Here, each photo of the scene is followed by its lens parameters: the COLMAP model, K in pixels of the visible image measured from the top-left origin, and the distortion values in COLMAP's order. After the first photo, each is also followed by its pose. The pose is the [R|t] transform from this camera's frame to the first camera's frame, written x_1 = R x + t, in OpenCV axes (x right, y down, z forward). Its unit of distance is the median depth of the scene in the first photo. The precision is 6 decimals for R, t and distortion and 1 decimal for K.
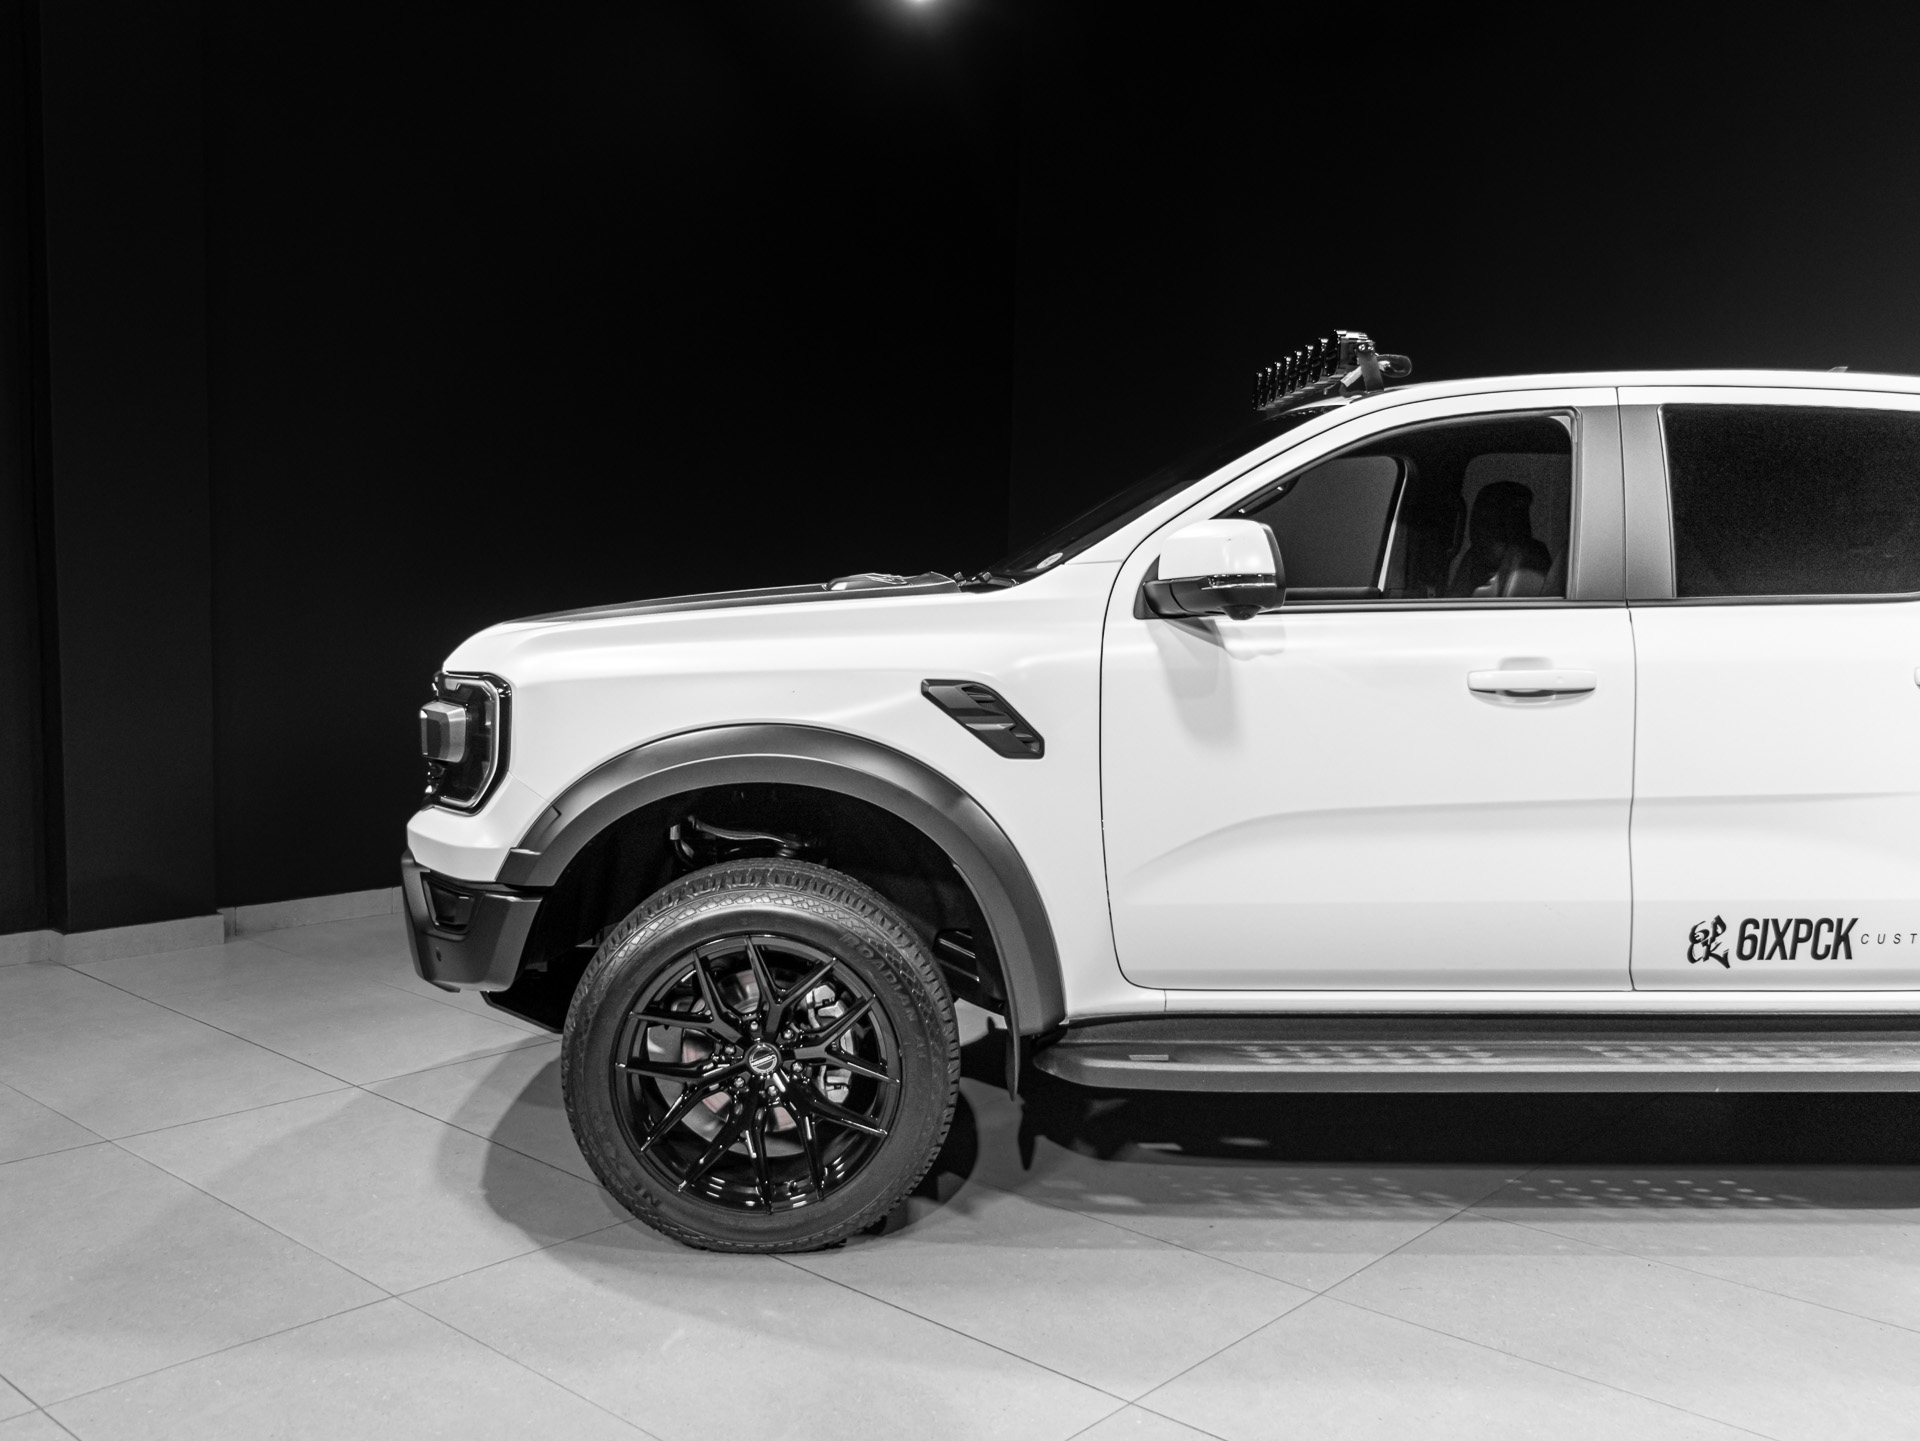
lens RADIAL K [[1745.8, 0, 956.0], [0, 1745.8, 734.9], [0, 0, 1]] dist [0.002041, 0.010551]
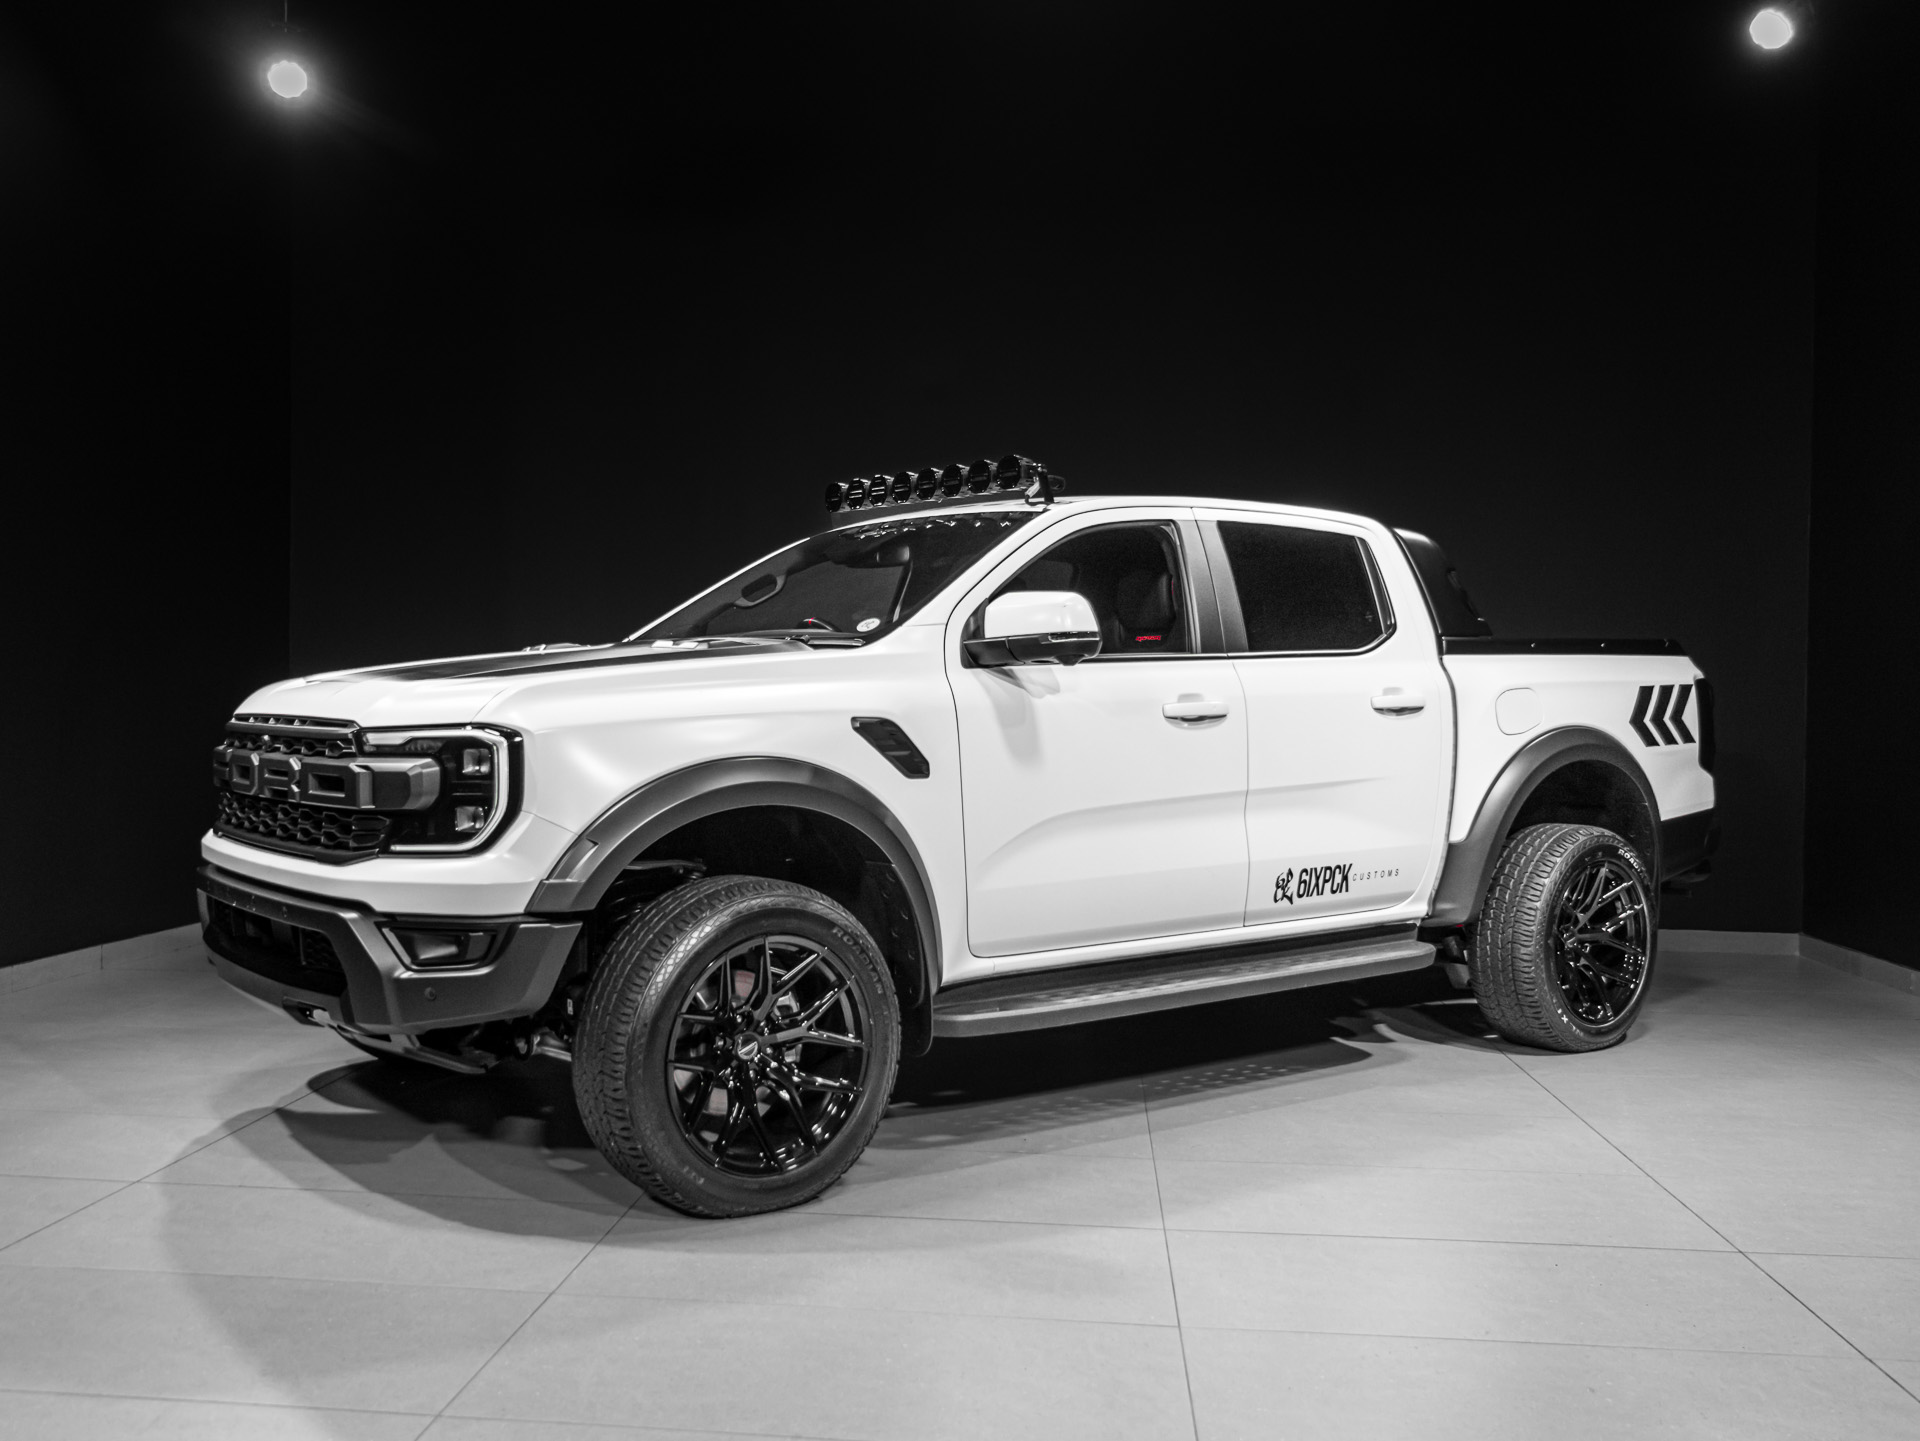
lens RADIAL K [[1759.2, 0, 868.9], [0, 1759.2, 721.4], [0, 0, 1]] dist [0.002329, -0.006040]
pose [[0.823563, -0.022475, 0.566779, -0.686618], [0.062606, 0.996711, -0.051447, 0.034590], [-0.563759, 0.077853, 0.822262, -0.023550]]
